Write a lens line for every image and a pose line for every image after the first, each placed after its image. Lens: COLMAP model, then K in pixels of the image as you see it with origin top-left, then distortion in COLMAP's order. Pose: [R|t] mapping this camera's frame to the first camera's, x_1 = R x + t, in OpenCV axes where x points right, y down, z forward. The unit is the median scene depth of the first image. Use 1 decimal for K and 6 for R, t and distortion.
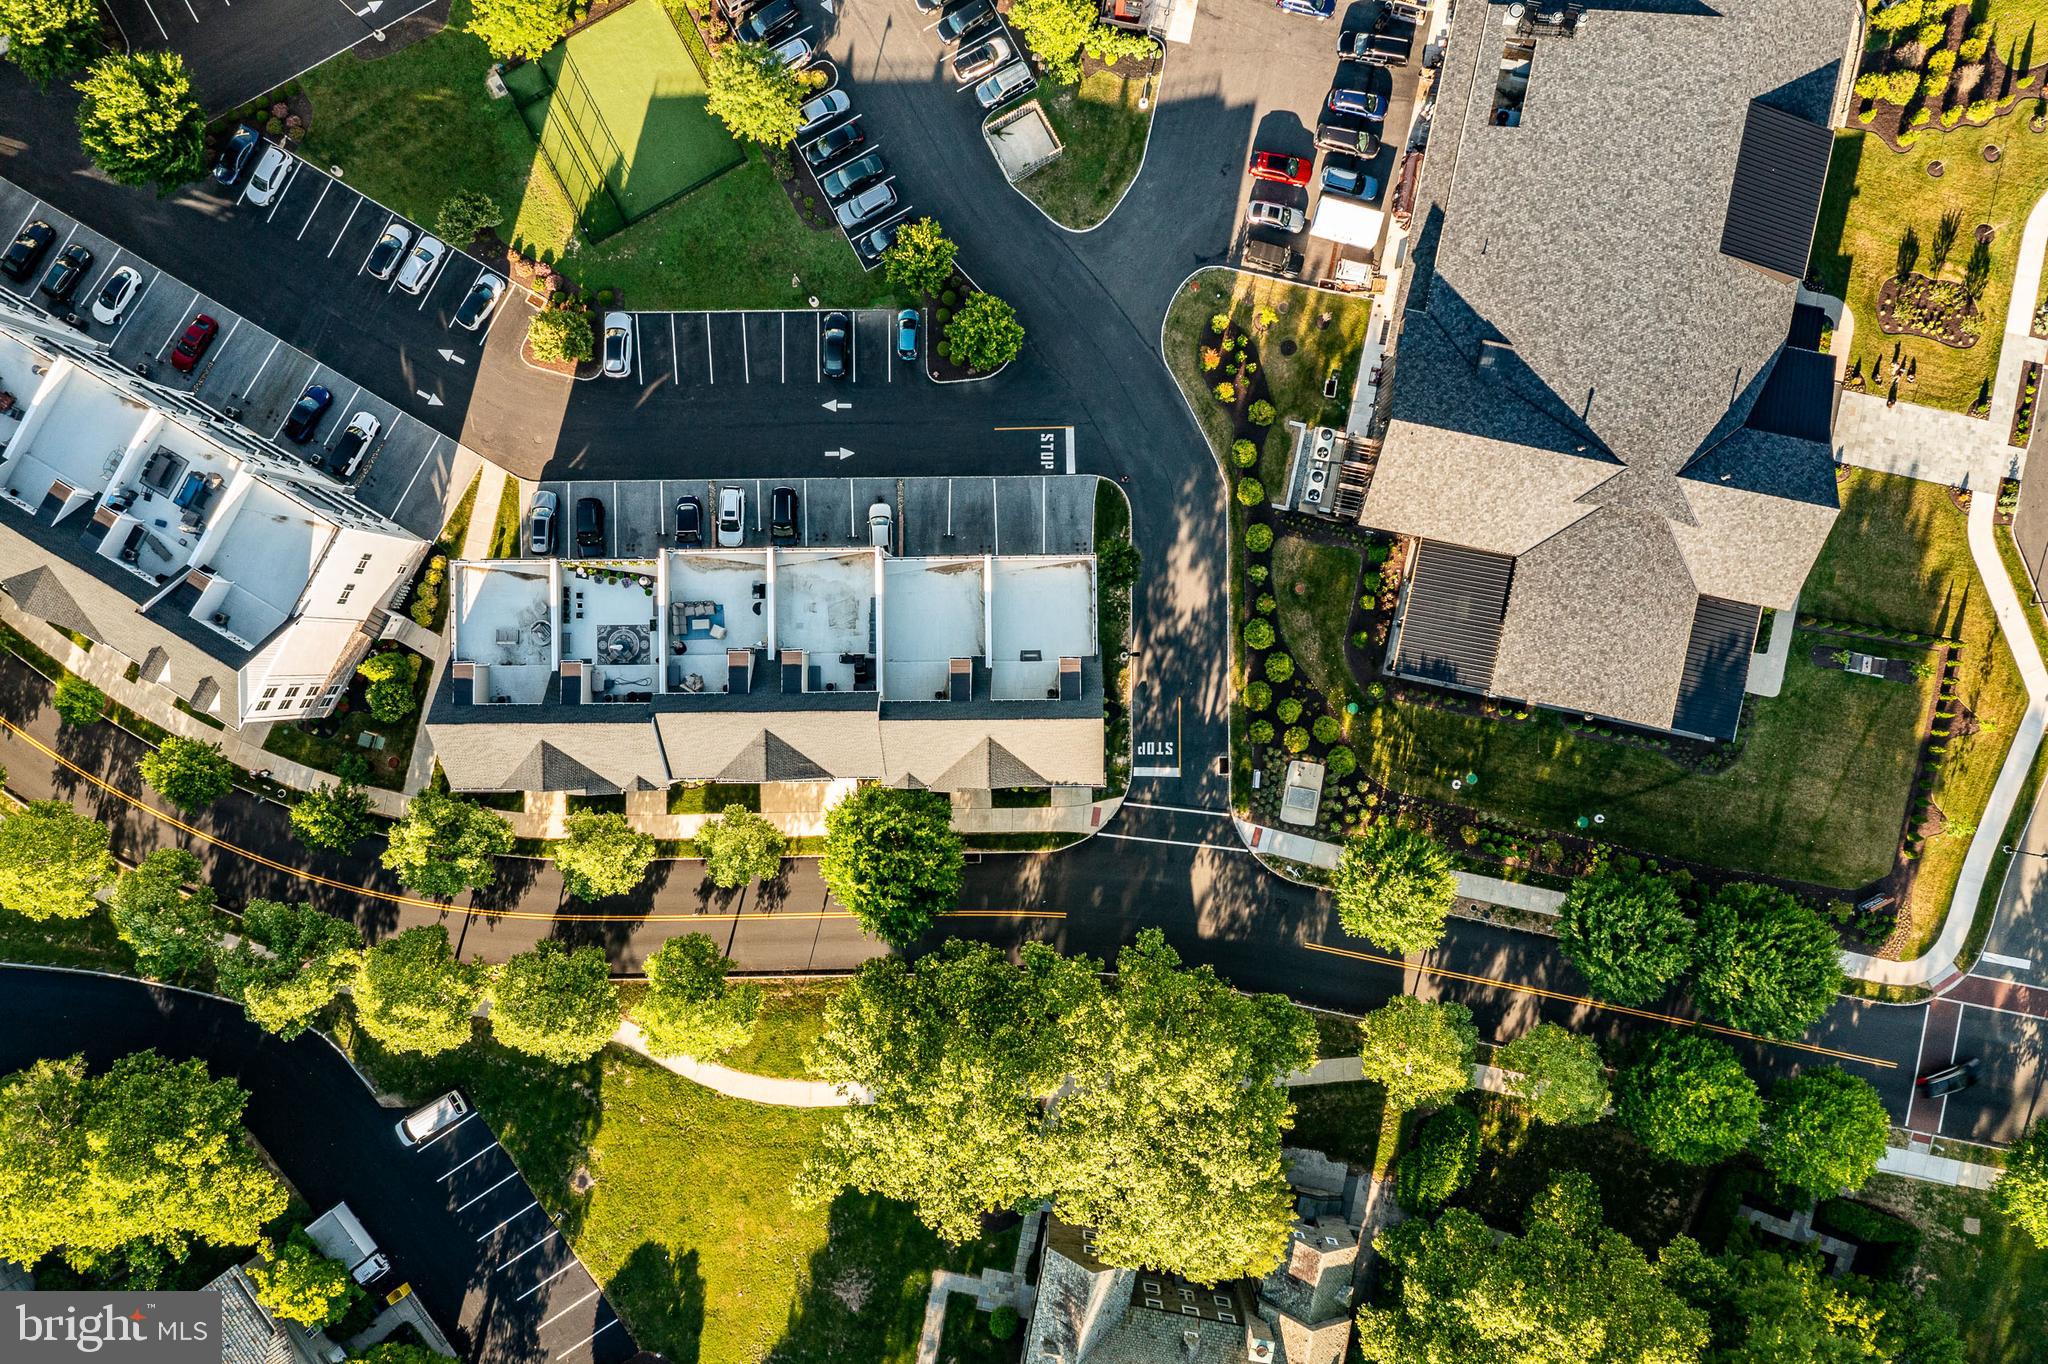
lens RADIAL K [[1624.7, 0, 1023.2], [0, 1624.7, 686.0], [0, 0, 1]] dist [-0.009196, -0.002733]
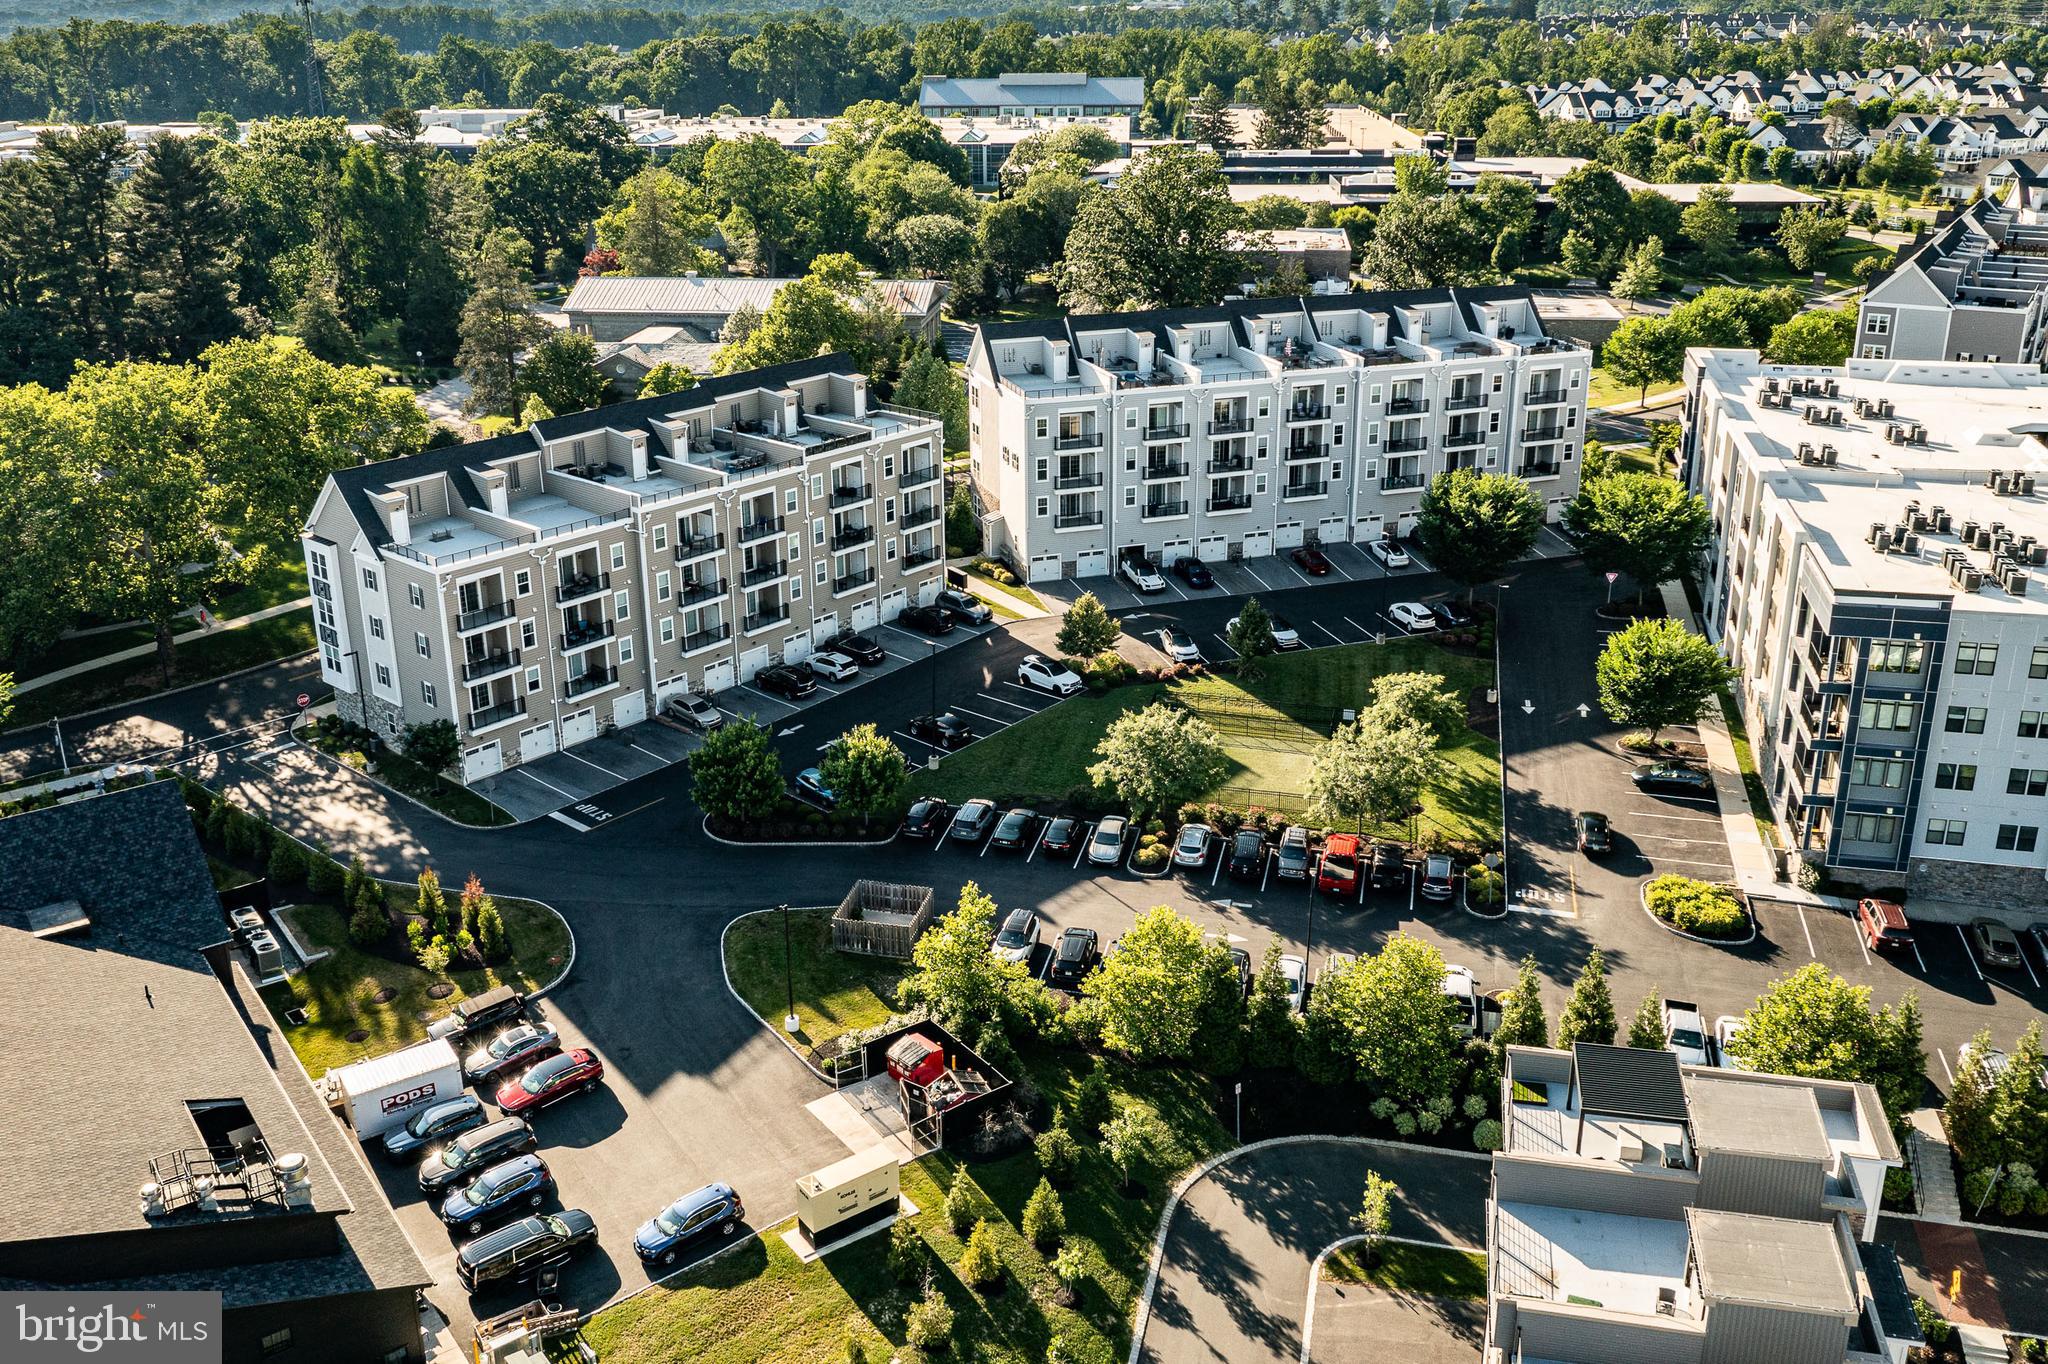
lens RADIAL K [[1794.4, 0, 1015.6], [0, 1794.4, 624.0], [0, 0, 1]] dist [-0.023888, 0.022379]
pose [[-0.670272, 0.280598, -0.687023, 0.452261], [-0.741772, -0.225162, 0.631725, -0.829343], [0.022569, 0.933042, 0.359059, 0.604965]]
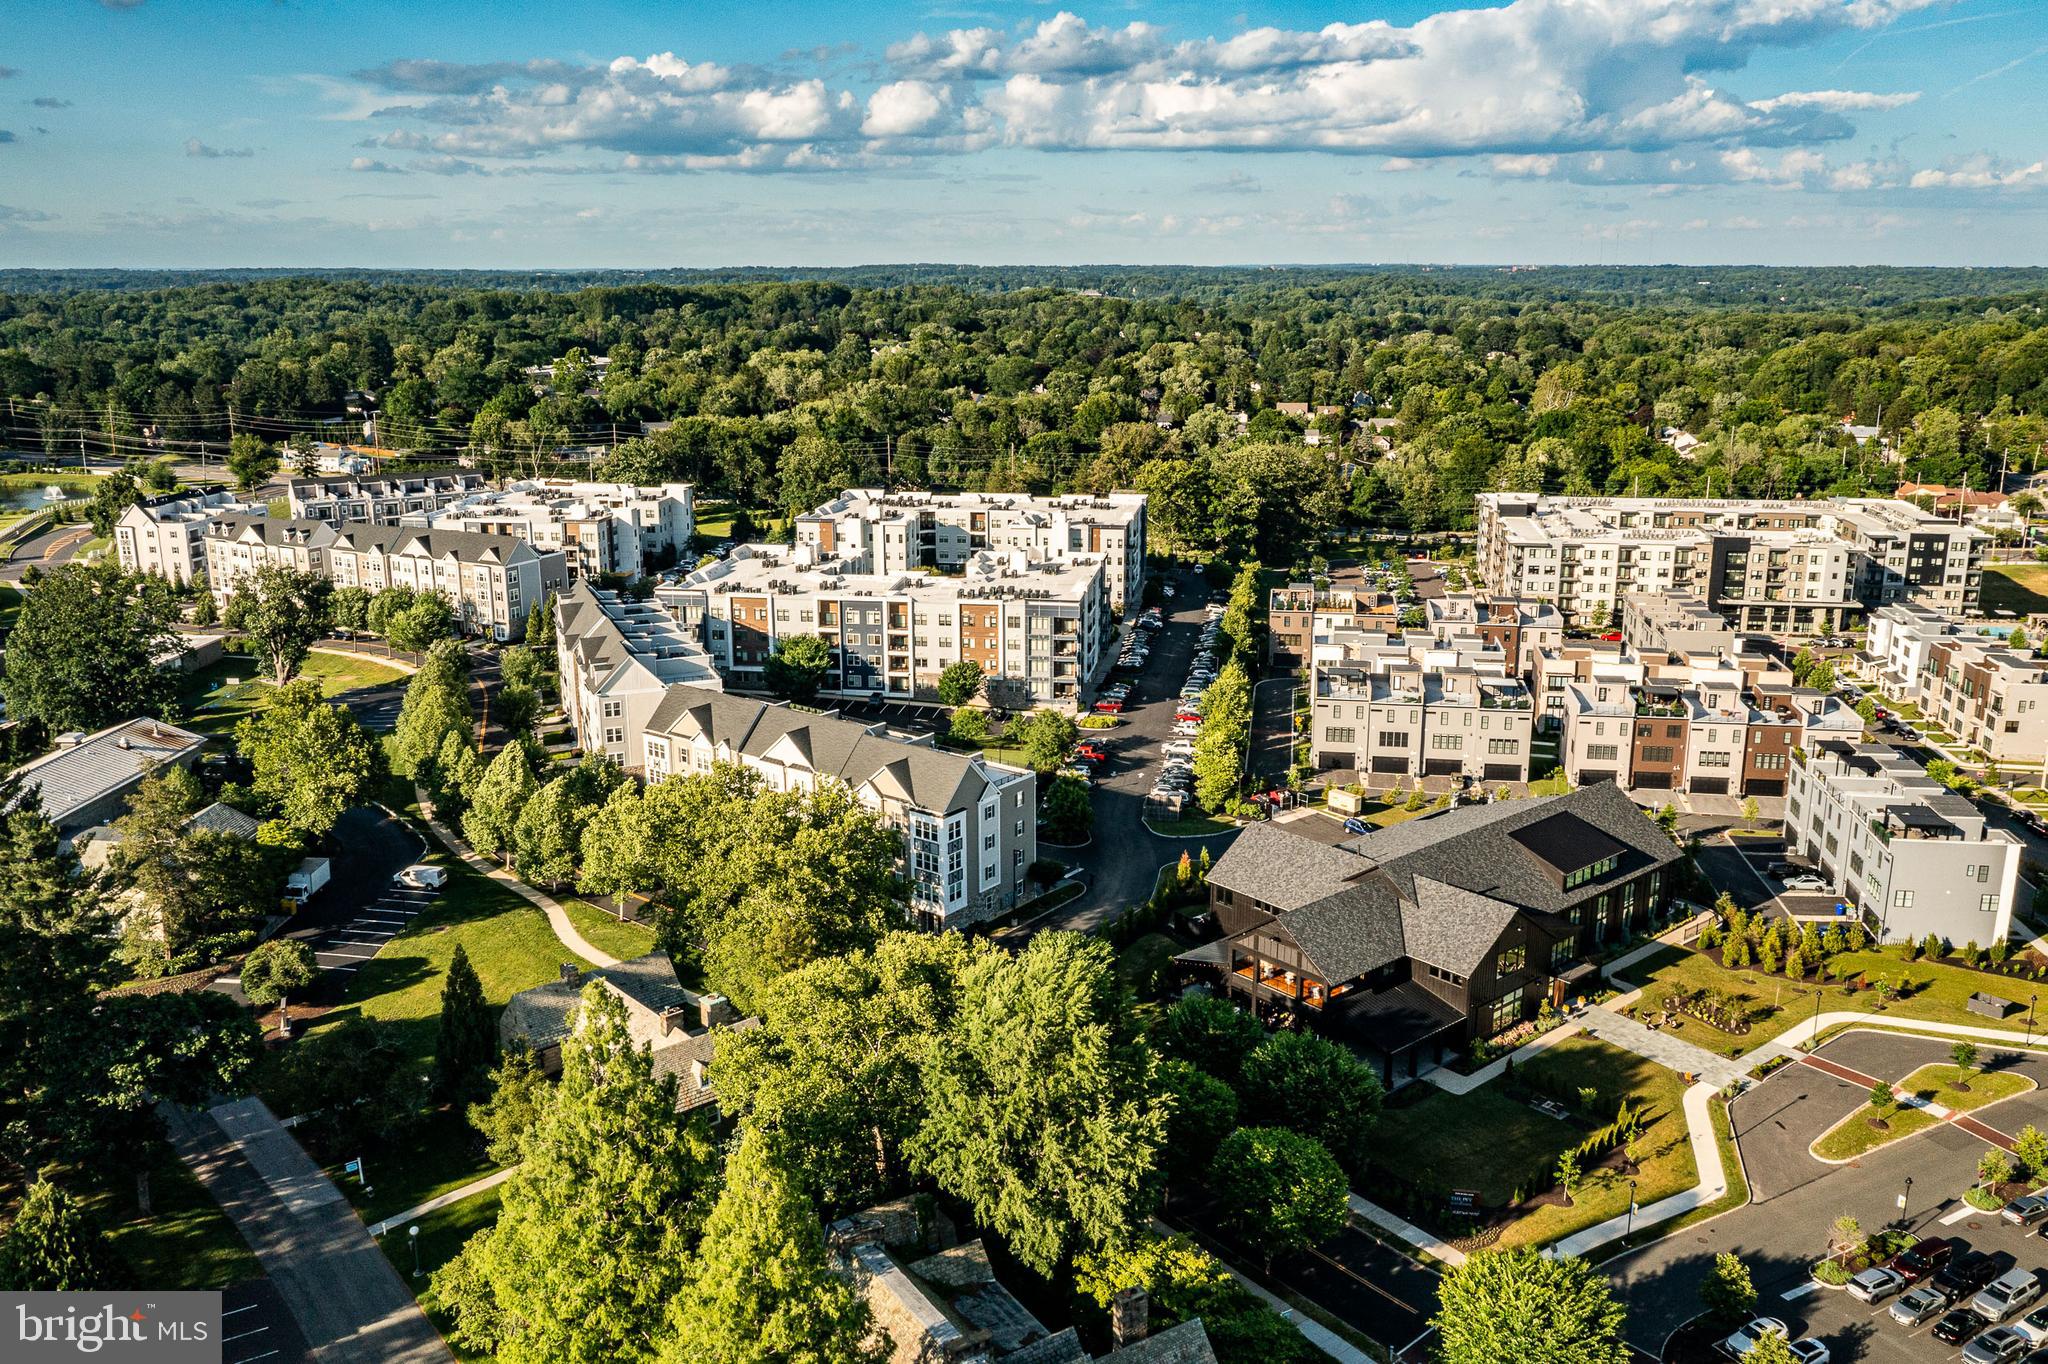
lens RADIAL K [[1654.7, 0, 1024.0], [0, 1654.7, 682.0], [0, 0, 1]] dist [-0.017470, 0.003522]
pose [[0.788090, 0.176064, -0.589843, 0.842151], [-0.615100, 0.188208, -0.765657, 0.988561], [-0.023791, 0.966219, 0.256621, 0.452275]]
